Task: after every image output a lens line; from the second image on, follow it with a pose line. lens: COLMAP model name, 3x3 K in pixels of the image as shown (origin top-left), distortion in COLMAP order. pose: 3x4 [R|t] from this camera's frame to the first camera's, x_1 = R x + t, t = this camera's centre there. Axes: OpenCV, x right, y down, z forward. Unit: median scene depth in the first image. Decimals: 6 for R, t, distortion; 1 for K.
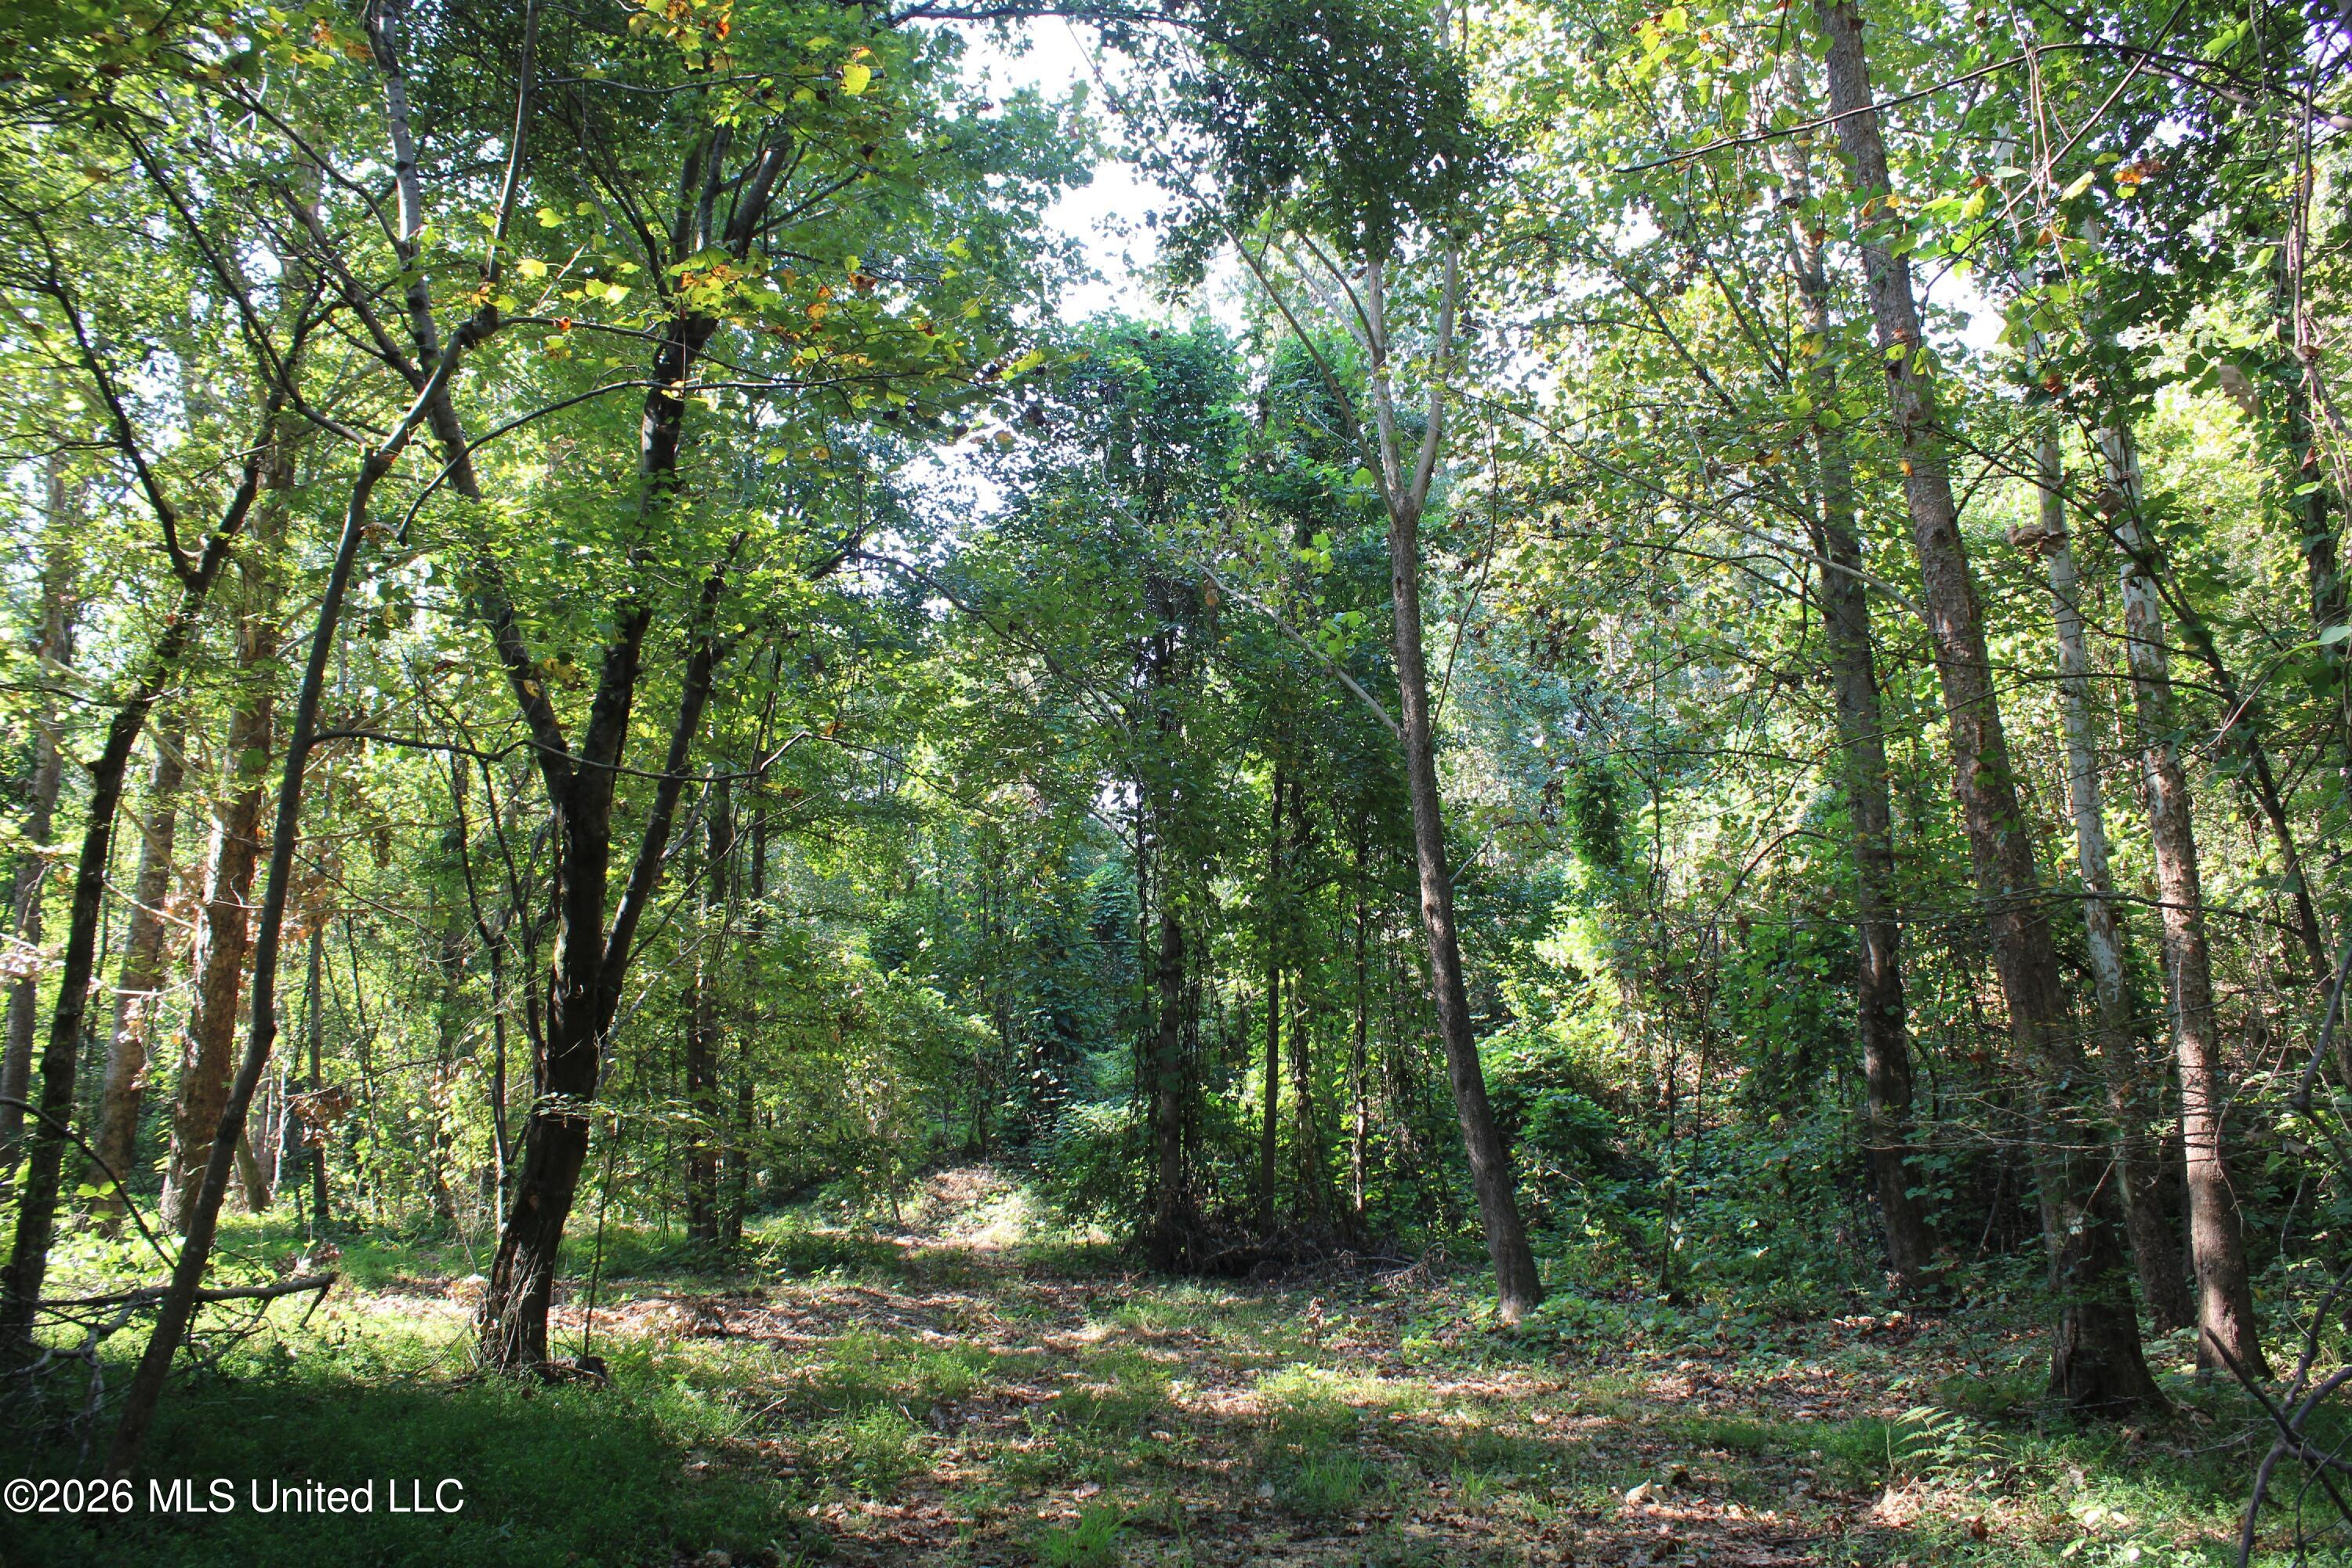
lens RADIAL K [[1895.5, 0, 1176.4], [0, 1895.5, 775.6], [0, 0, 1]] dist [-0.163345, 0.147563]
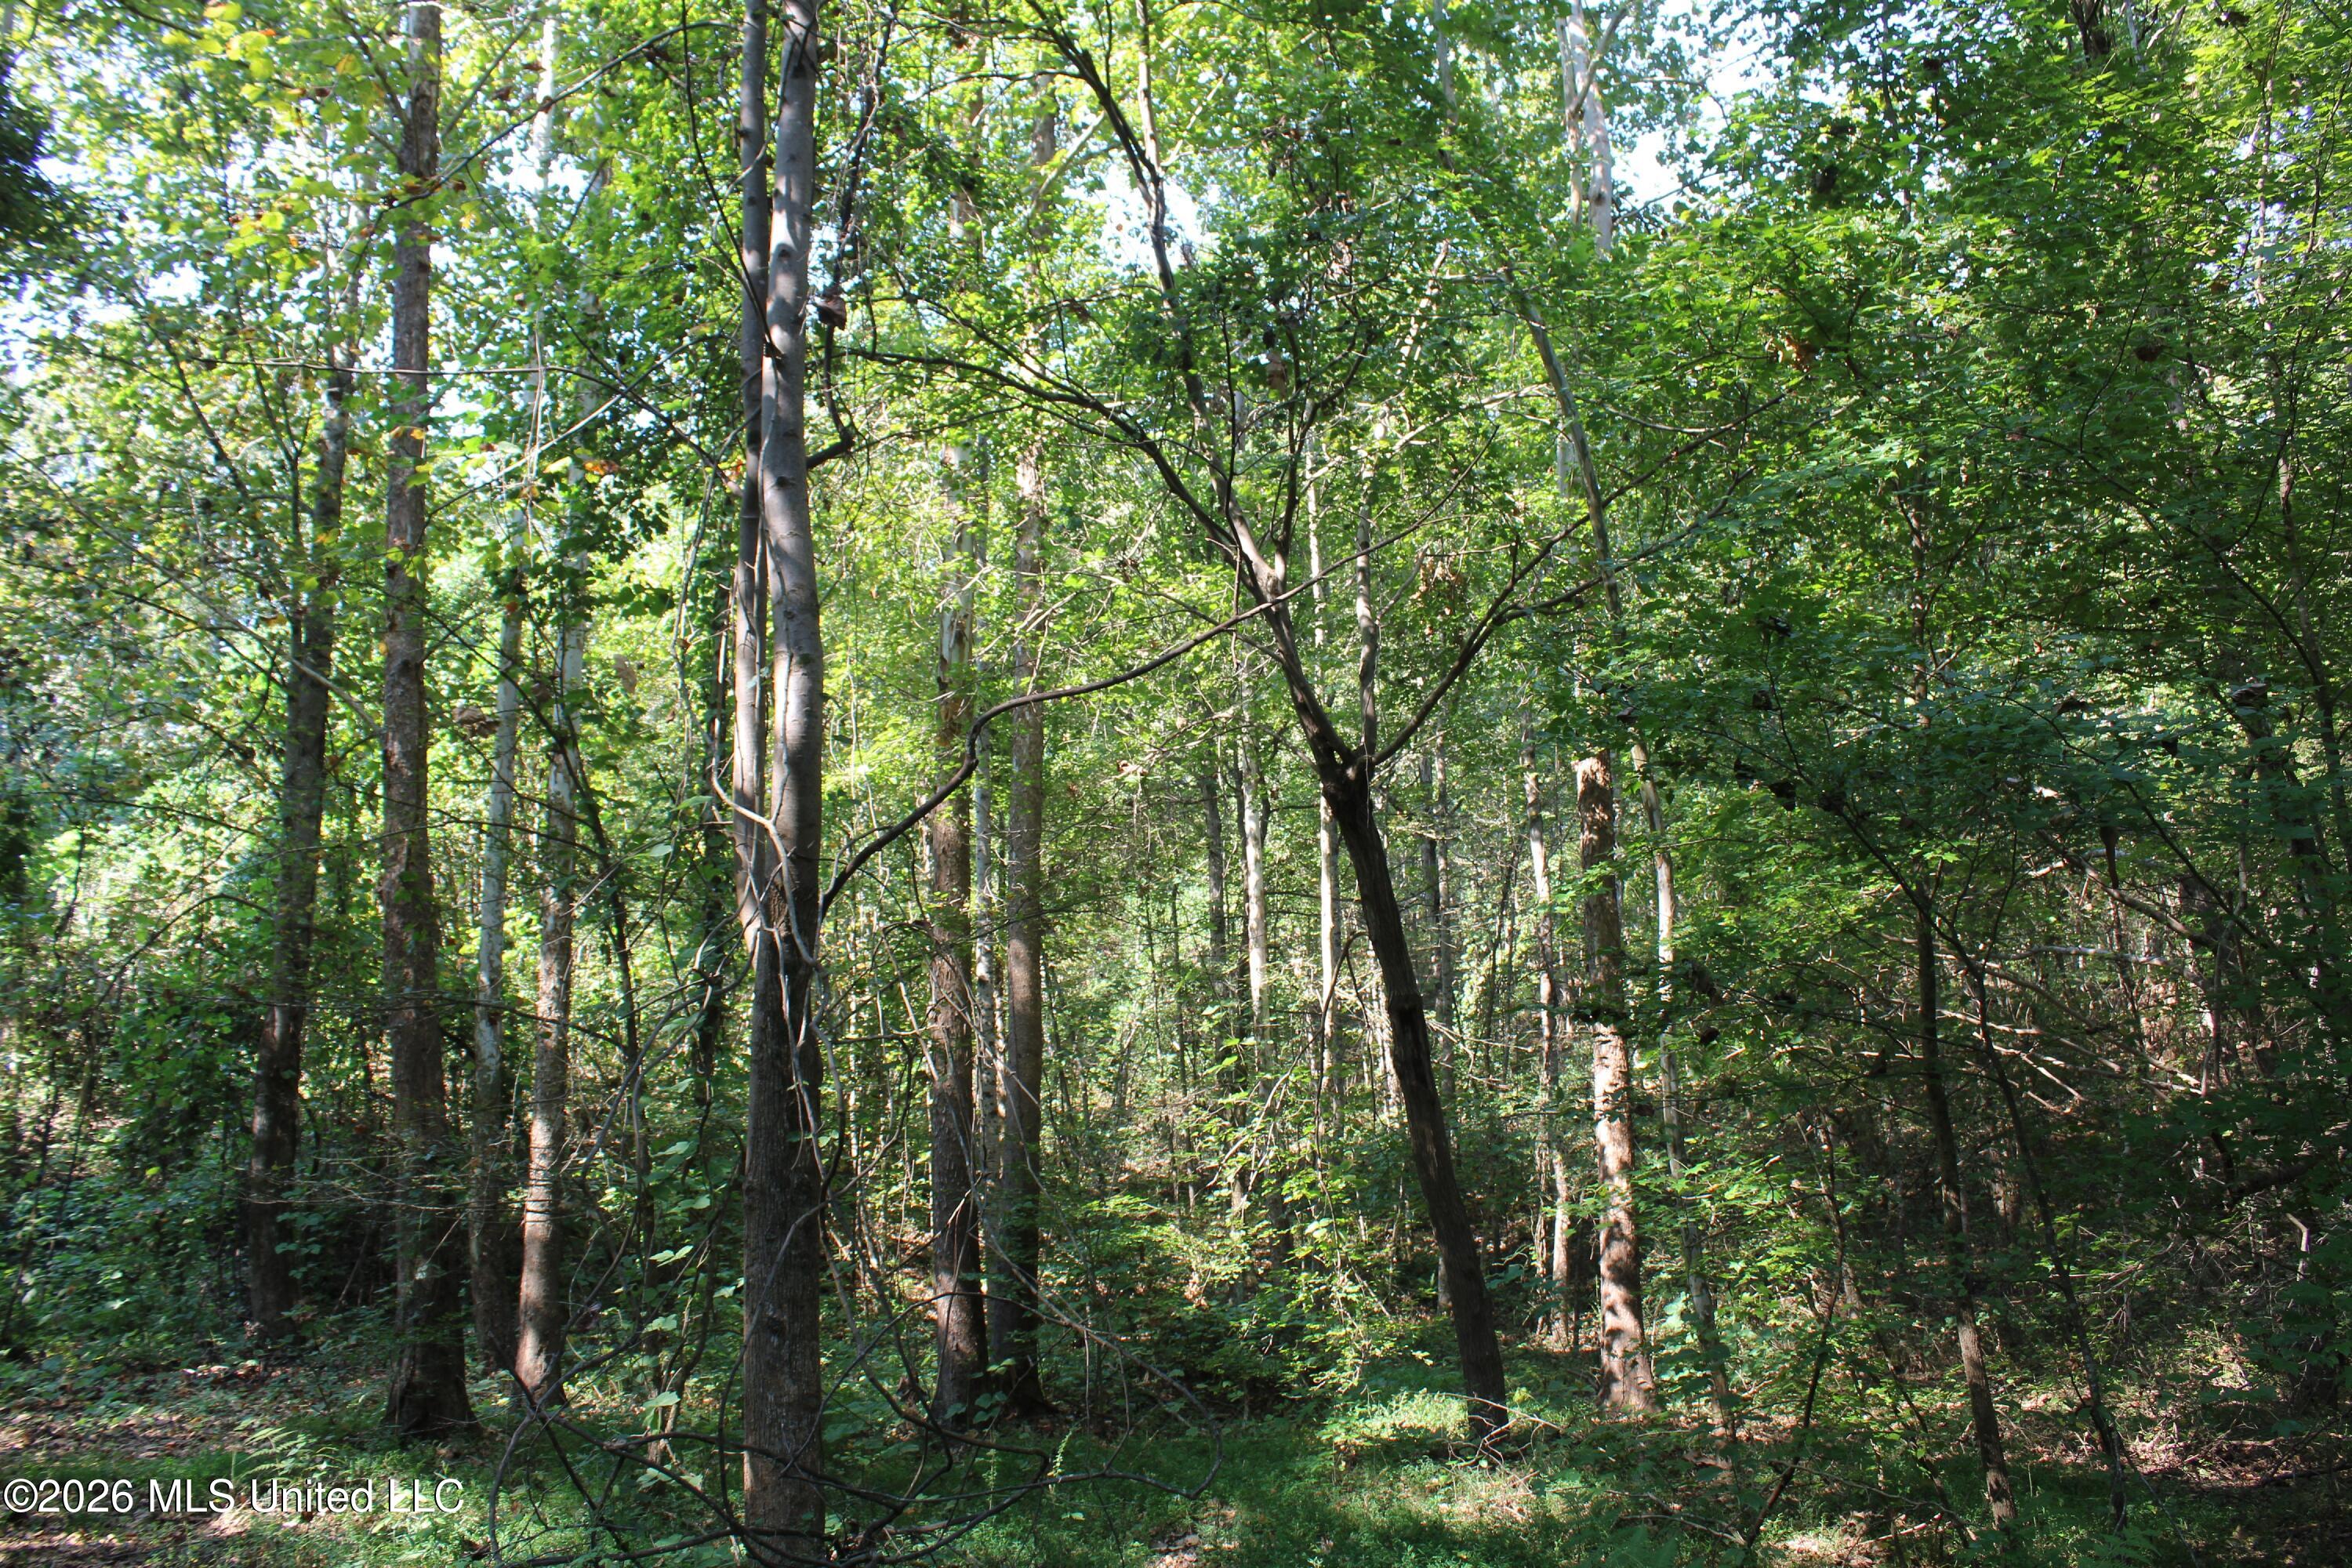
lens RADIAL K [[1895.5, 0, 1176.4], [0, 1895.5, 775.6], [0, 0, 1]] dist [-0.163345, 0.147563]
pose [[0.684508, 0.166679, 0.709695, -0.040754], [-0.143468, 0.985273, -0.093025, -0.017807], [-0.714748, -0.038142, 0.698341, -0.094538]]
